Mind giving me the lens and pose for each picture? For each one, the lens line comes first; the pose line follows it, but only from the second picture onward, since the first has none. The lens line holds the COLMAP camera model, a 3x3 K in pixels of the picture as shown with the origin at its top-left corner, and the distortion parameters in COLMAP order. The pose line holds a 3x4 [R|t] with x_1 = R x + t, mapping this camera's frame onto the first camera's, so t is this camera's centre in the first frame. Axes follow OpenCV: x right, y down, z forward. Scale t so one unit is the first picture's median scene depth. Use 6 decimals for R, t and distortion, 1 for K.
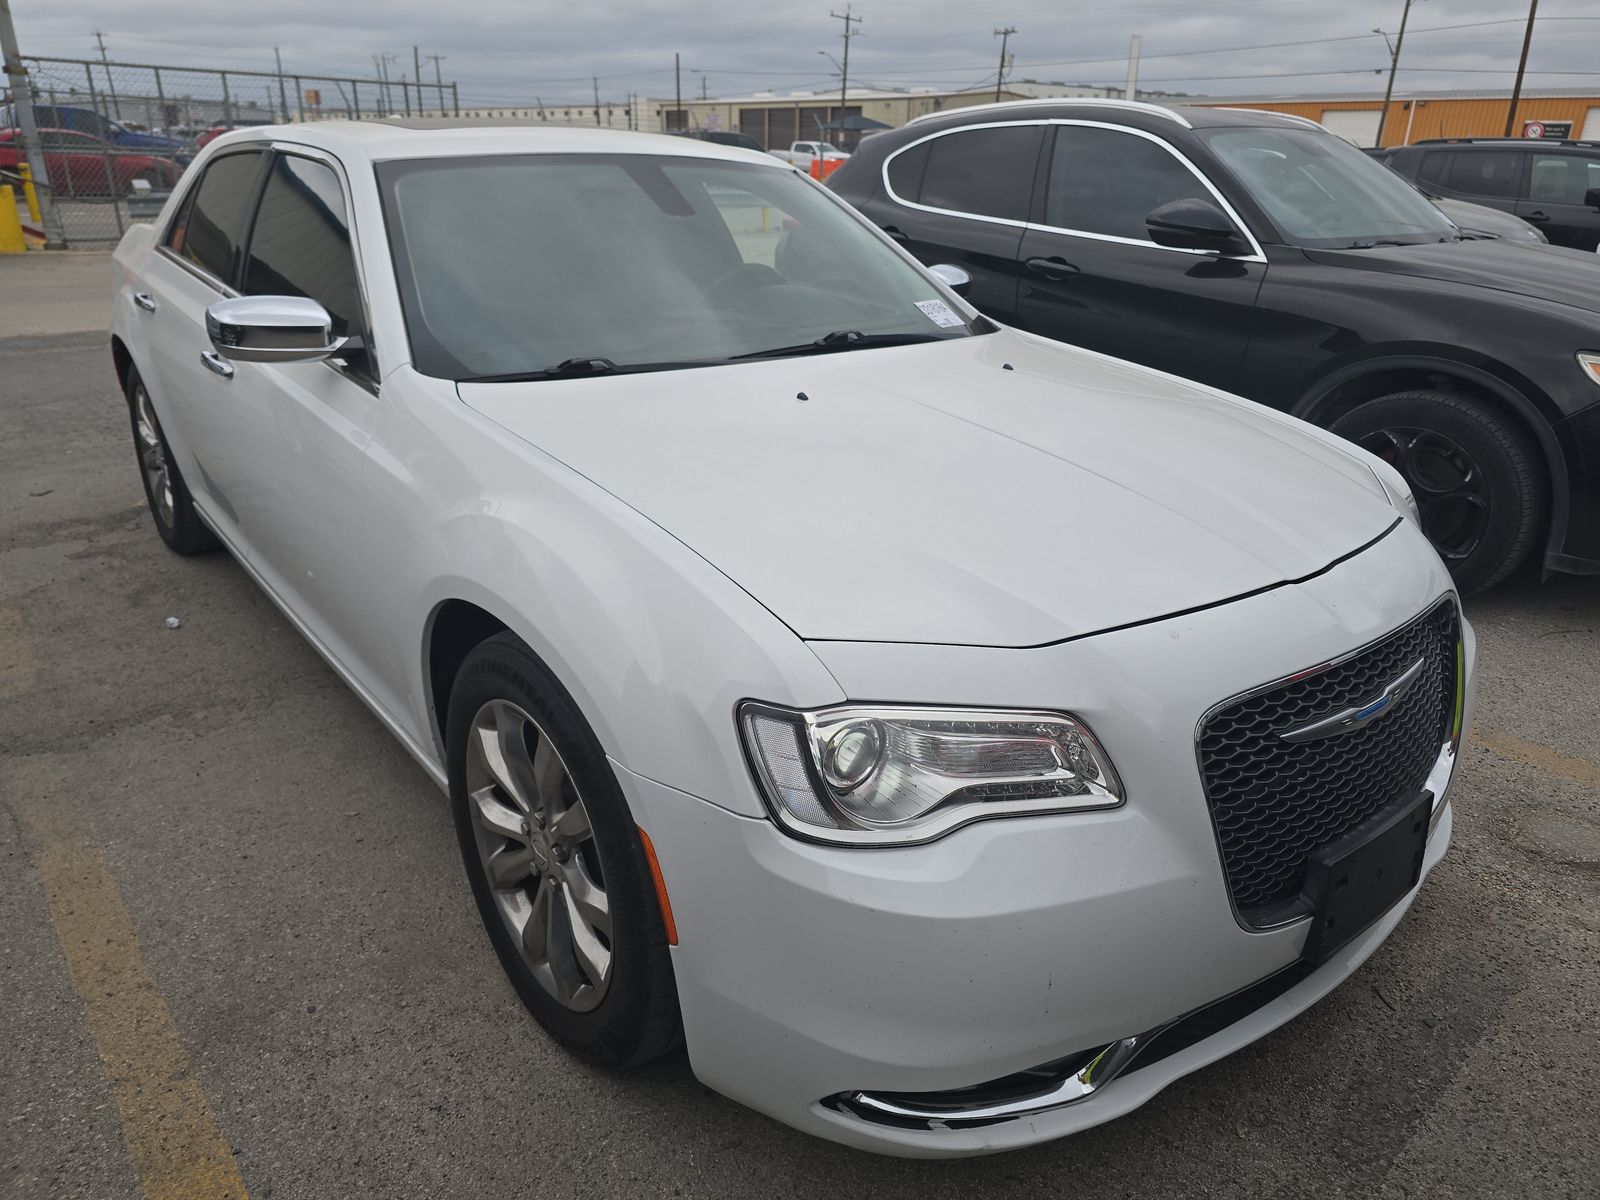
lens RADIAL K [[1084.2, 0, 794.3], [0, 1084.2, 593.9], [0, 0, 1]] dist [0.041199, -0.031531]
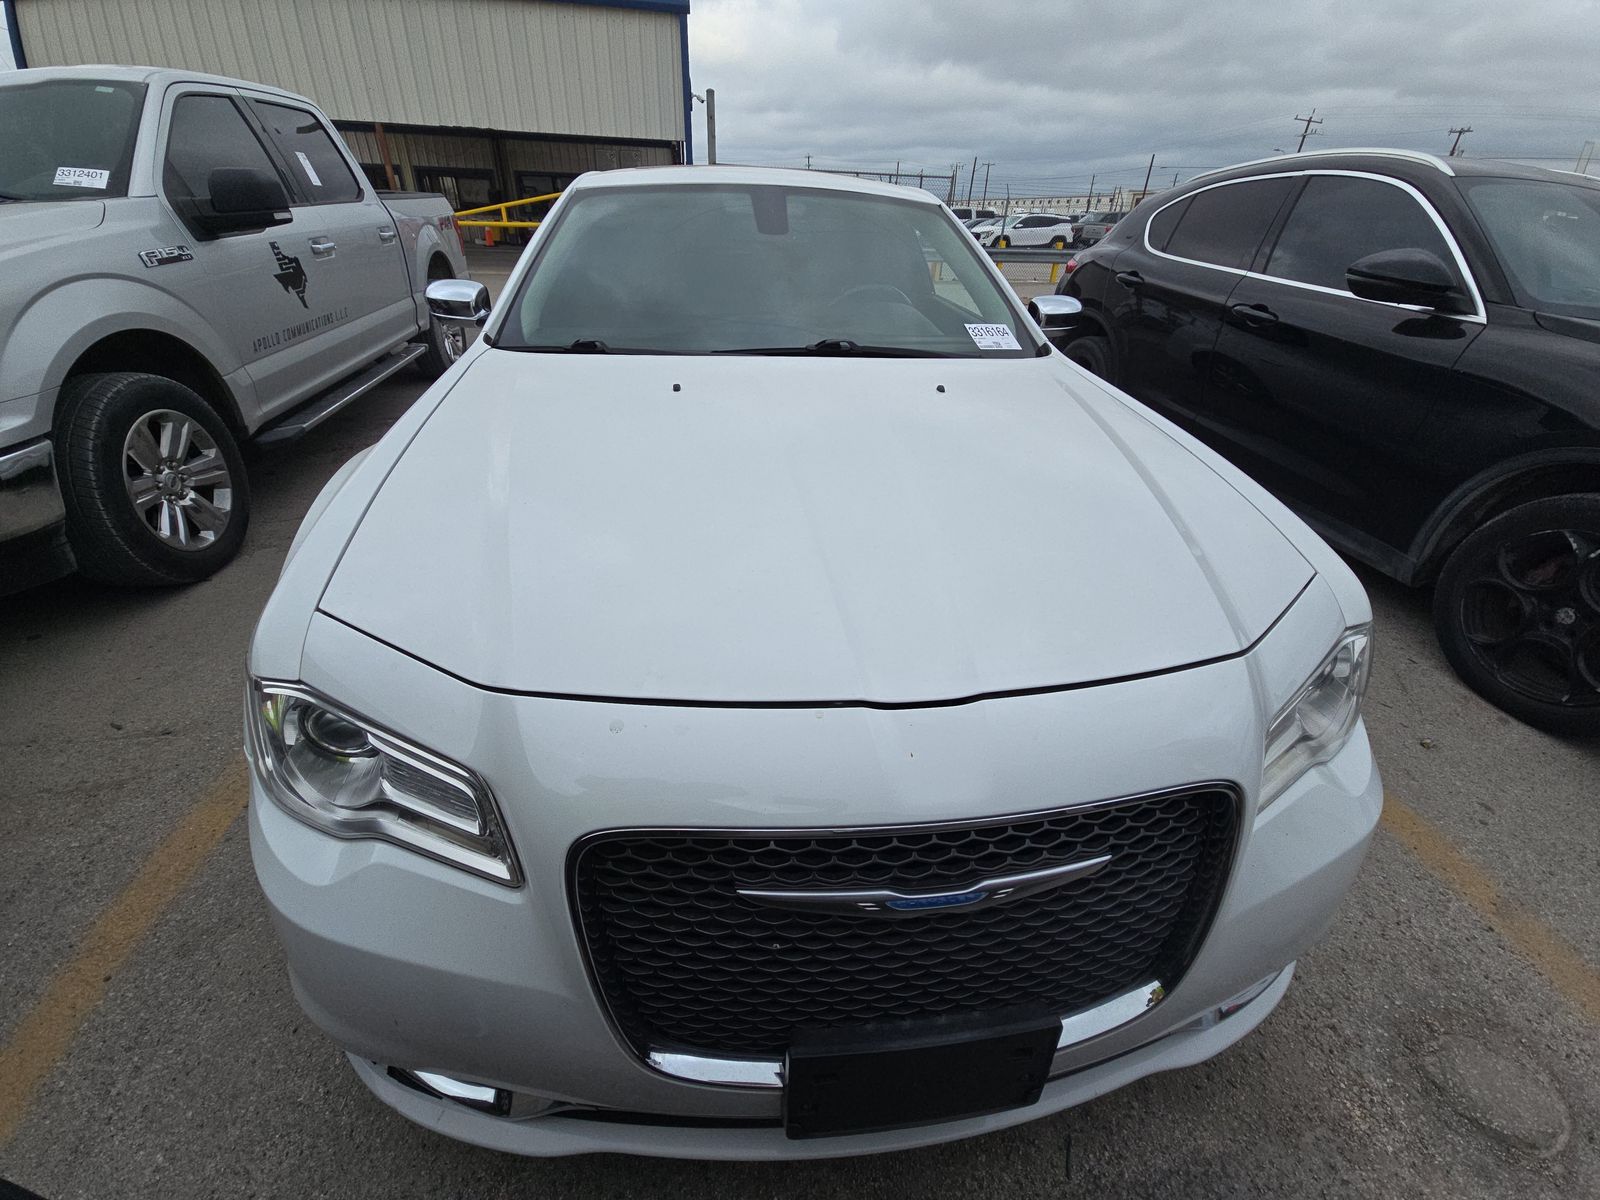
lens RADIAL K [[645.4, 0, 801.3], [0, 645.4, 590.0], [0, 0, 1]] dist [0.018470, -0.014893]
pose [[0.855731, 0.260537, -0.447040, 0.239845], [-0.204127, 0.963891, 0.171017, -0.062305], [0.475454, -0.055092, 0.878014, 0.237019]]
